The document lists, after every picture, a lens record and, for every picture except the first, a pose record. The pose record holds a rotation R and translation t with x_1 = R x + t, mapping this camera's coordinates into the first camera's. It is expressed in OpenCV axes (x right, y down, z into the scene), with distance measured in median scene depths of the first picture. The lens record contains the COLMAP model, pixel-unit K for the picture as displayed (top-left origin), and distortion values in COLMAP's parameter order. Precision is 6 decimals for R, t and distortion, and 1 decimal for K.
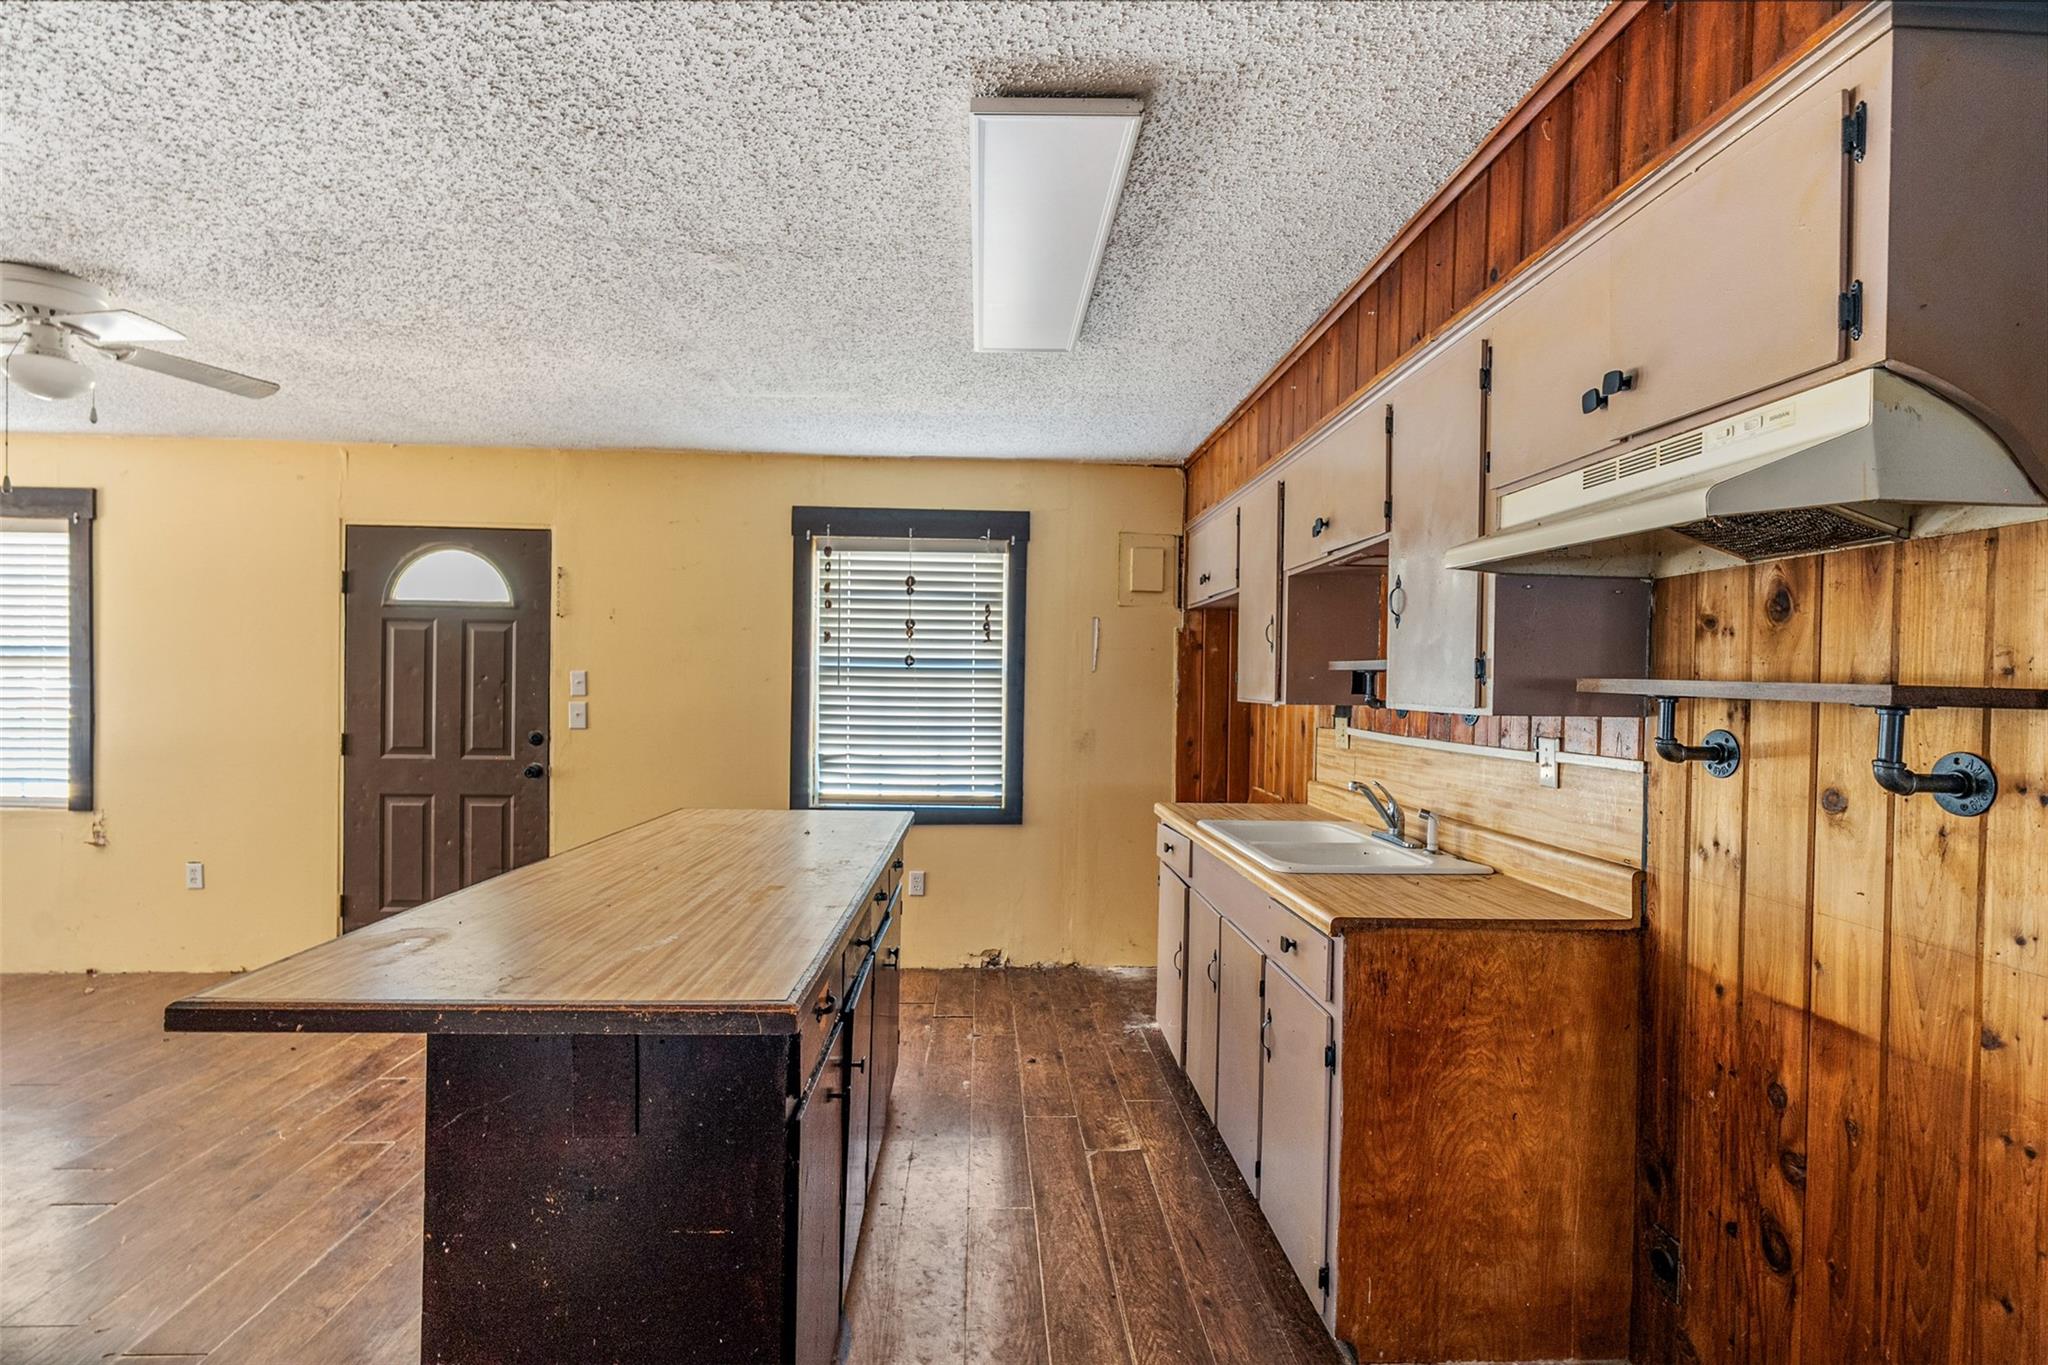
lens RADIAL K [[930.8, 0, 1026.4], [0, 930.8, 685.6], [0, 0, 1]] dist [0.001094, -0.000061]
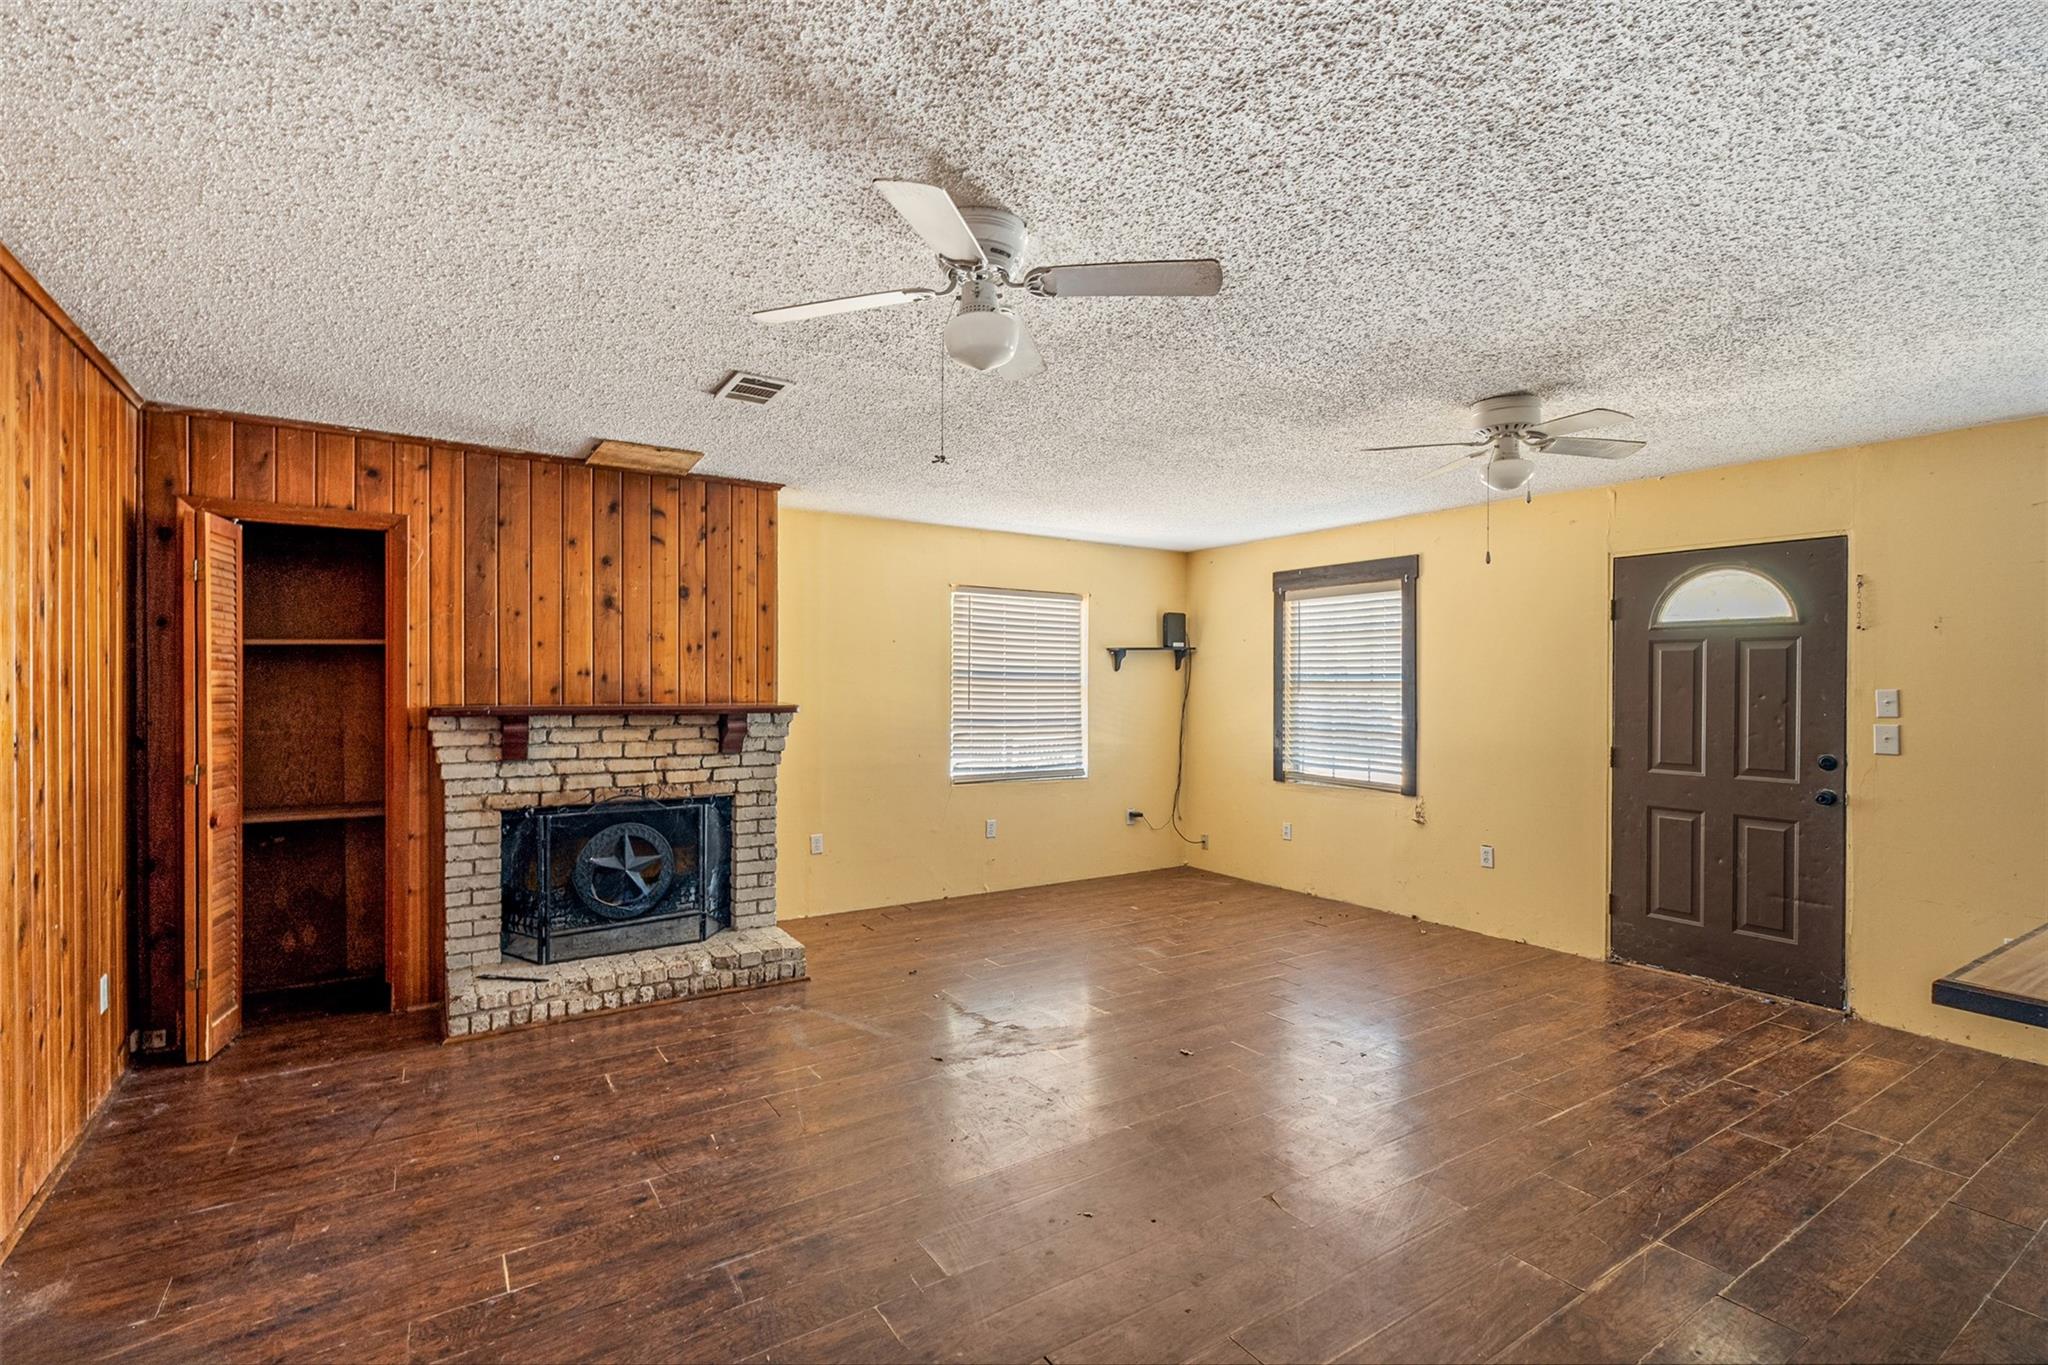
lens RADIAL K [[930.8, 0, 1023.8], [0, 930.8, 685.4], [0, 0, 1]] dist [0.001094, -0.000061]
pose [[0.511241, -0.009518, -0.859385, -0.140864], [-0.007200, 0.999856, -0.015357, -0.000144], [0.859407, 0.014039, 0.511099, -0.162628]]
